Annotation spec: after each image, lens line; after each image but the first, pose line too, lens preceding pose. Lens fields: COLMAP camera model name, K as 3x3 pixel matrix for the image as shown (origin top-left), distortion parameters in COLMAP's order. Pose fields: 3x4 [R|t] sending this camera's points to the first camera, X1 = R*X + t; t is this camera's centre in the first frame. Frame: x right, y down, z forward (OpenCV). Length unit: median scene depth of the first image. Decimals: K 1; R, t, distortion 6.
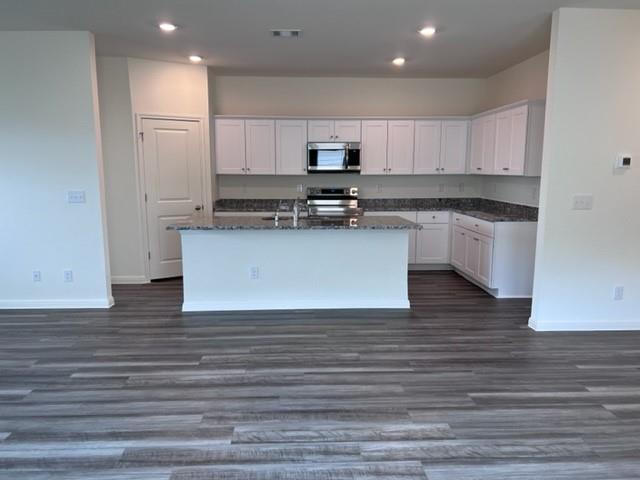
lens RADIAL K [[484.6, 0, 320.3], [0, 484.6, 242.1], [0, 0, 1]] dist [0.014569, 0.000842]
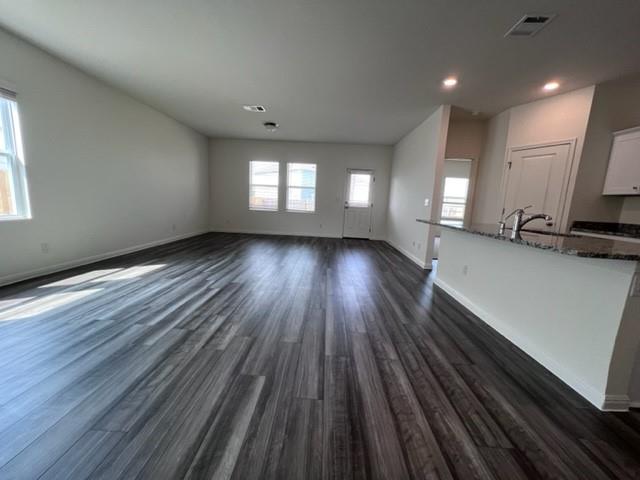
lens RADIAL K [[257.1, 0, 319.1], [0, 257.1, 240.0], [0, 0, 1]] dist [0.003144, 0.000245]
pose [[-0.084768, 0.141227, -0.986341, 0.673870], [-0.195843, 0.968233, 0.155466, -0.044472], [0.976965, 0.206347, -0.054417, 0.955612]]
